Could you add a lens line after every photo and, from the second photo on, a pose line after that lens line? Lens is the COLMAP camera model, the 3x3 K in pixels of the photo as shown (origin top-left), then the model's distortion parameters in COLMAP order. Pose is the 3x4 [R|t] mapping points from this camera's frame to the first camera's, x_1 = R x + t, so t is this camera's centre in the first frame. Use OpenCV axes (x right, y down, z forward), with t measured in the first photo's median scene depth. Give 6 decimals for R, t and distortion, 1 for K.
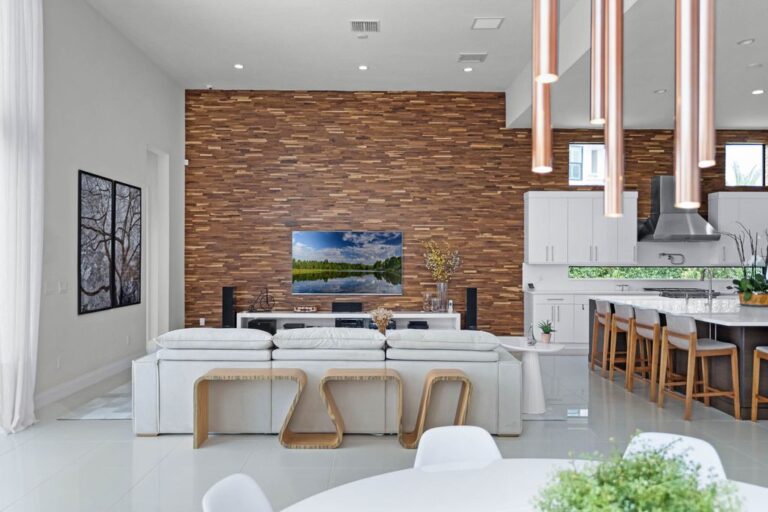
lens RADIAL K [[603.4, 0, 384.0], [0, 603.4, 256.0], [0, 0, 1]] dist [0.012983, 0.001867]
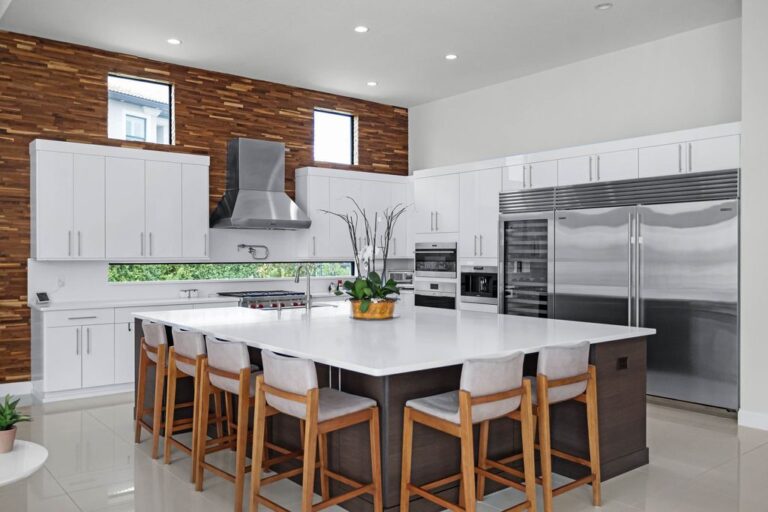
lens RADIAL K [[634.8, 0, 384.0], [0, 634.8, 256.0], [0, 0, 1]] dist [-0.000972, 0.001313]
pose [[0.785698, -0.004388, 0.618594, 0.117745], [-0.000496, 0.999970, 0.007724, 0.003486], [-0.618610, -0.006375, 0.785673, 0.284708]]
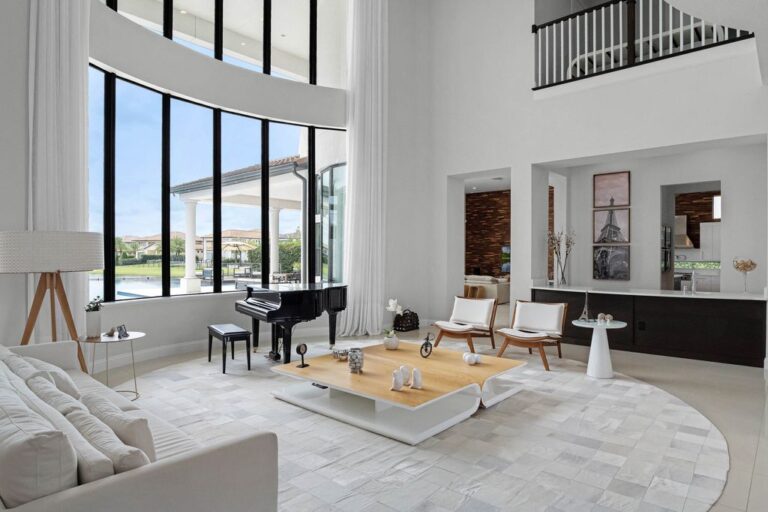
lens RADIAL K [[458.2, 0, 384.0], [0, 458.2, 256.0], [0, 0, 1]] dist [-0.043620, 0.017718]
pose [[0.737269, -0.000336, -0.675600, 0.767470], [0.003377, 0.999989, 0.003189, -0.008128], [0.675591, -0.004632, 0.737262, -0.733140]]
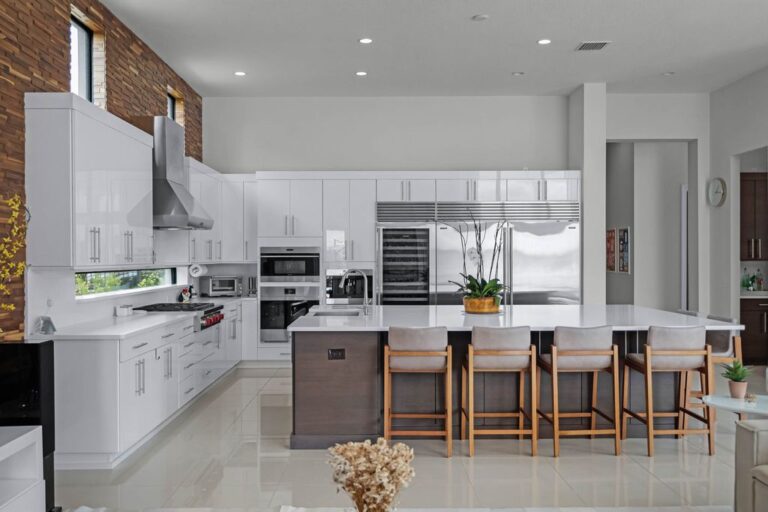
lens RADIAL K [[727.8, 0, 384.0], [0, 727.8, 256.0], [0, 0, 1]] dist [0.002984, 0.000533]
pose [[-0.002451, -0.000459, 0.999997, -0.249414], [0.000674, 1.000000, 0.000460, 0.003677], [-0.999997, 0.000675, -0.002451, 0.768437]]
